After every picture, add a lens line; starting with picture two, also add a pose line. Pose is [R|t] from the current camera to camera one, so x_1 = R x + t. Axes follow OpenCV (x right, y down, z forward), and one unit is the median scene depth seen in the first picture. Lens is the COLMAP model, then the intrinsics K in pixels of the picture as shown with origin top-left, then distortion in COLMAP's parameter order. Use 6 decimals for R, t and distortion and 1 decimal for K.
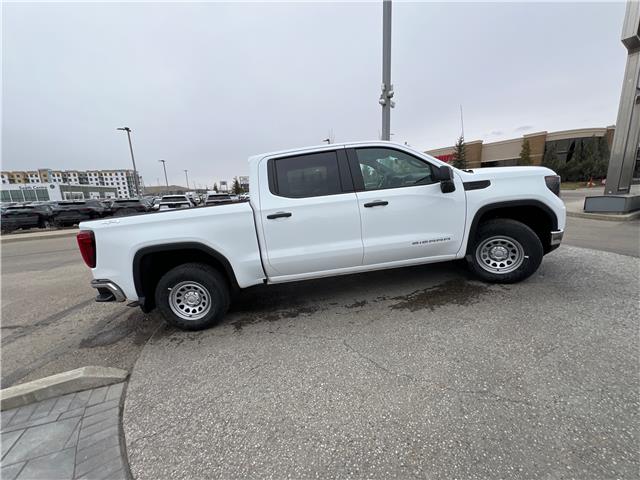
lens RADIAL K [[257.8, 0, 320.0], [0, 257.8, 240.0], [0, 0, 1]] dist [-0.000157, 0.000023]
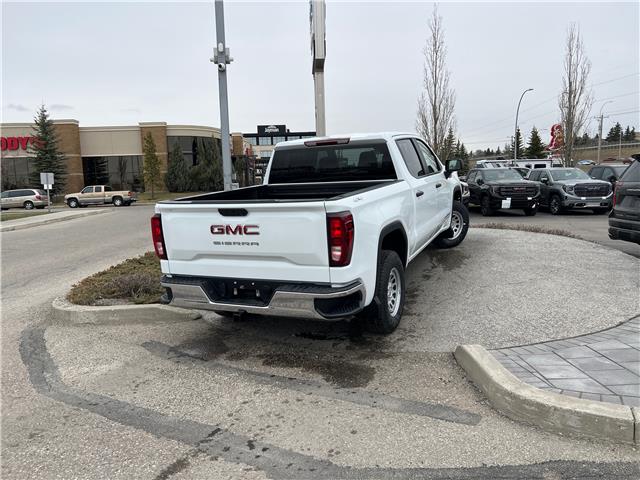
lens RADIAL K [[483.9, 0, 320.0], [0, 483.9, 240.0], [0, 0, 1]] dist [0.057512, -0.063785]
pose [[0.451963, -0.070457, 0.889250, -1.701347], [0.179457, 0.983676, -0.013271, 0.035631], [-0.873799, 0.165580, 0.457229, 0.378580]]
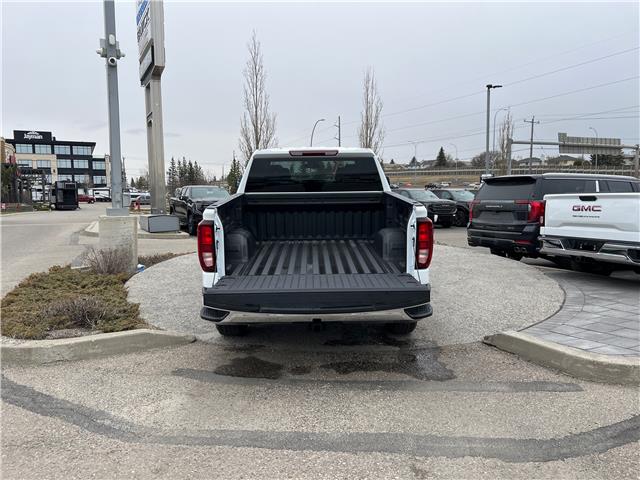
lens RADIAL K [[483.9, 0, 320.0], [0, 483.9, 240.0], [0, 0, 1]] dist [0.057512, -0.063785]
pose [[0.023523, -0.040159, 0.998916, -1.874362], [0.199250, 0.979335, 0.034680, -0.065767], [-0.979666, 0.198218, 0.031038, 1.026900]]
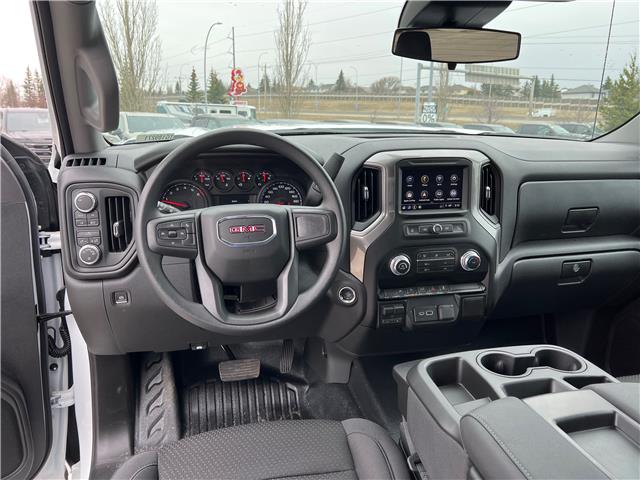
lens RADIAL K [[482.1, 0, 324.1], [0, 482.1, 239.5], [0, 0, 1]] dist [0.060602, -0.072113]
pose [[-0.199967, -0.188102, 0.961577, 0.052338], [0.183540, 0.956835, 0.225343, -0.298414], [-0.962458, 0.221549, -0.156811, 1.207267]]
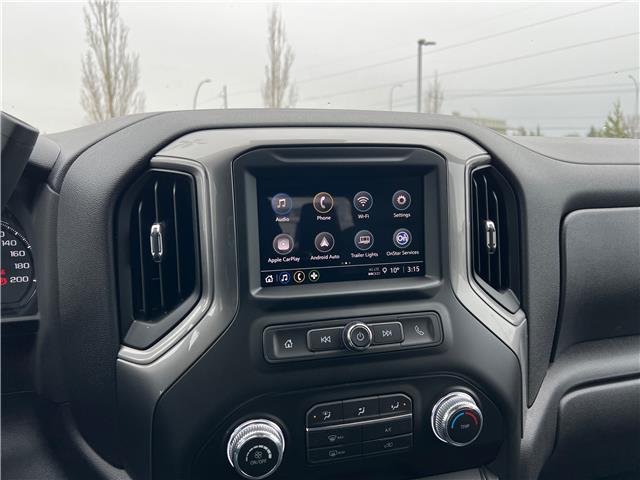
lens RADIAL K [[492.6, 0, 322.5], [0, 492.6, 225.3], [0, 0, 1]] dist [0.038362, -0.000681]
pose [[-0.210309, -0.051261, 0.976290, 0.222202], [0.202544, 0.974673, 0.094808, -0.260808], [-0.956423, 0.217681, -0.194600, 1.115702]]
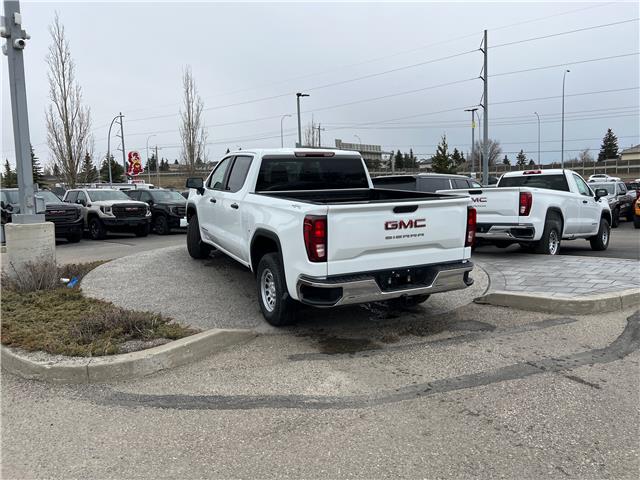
lens RADIAL K [[482.1, 0, 324.1], [0, 482.1, 239.5], [0, 0, 1]] dist [0.060602, -0.072113]
pose [[-0.410899, -0.024772, 0.911344, -1.883754], [0.225205, 0.965894, 0.127793, -0.216252], [-0.883428, 0.257750, -0.391306, 1.786582]]
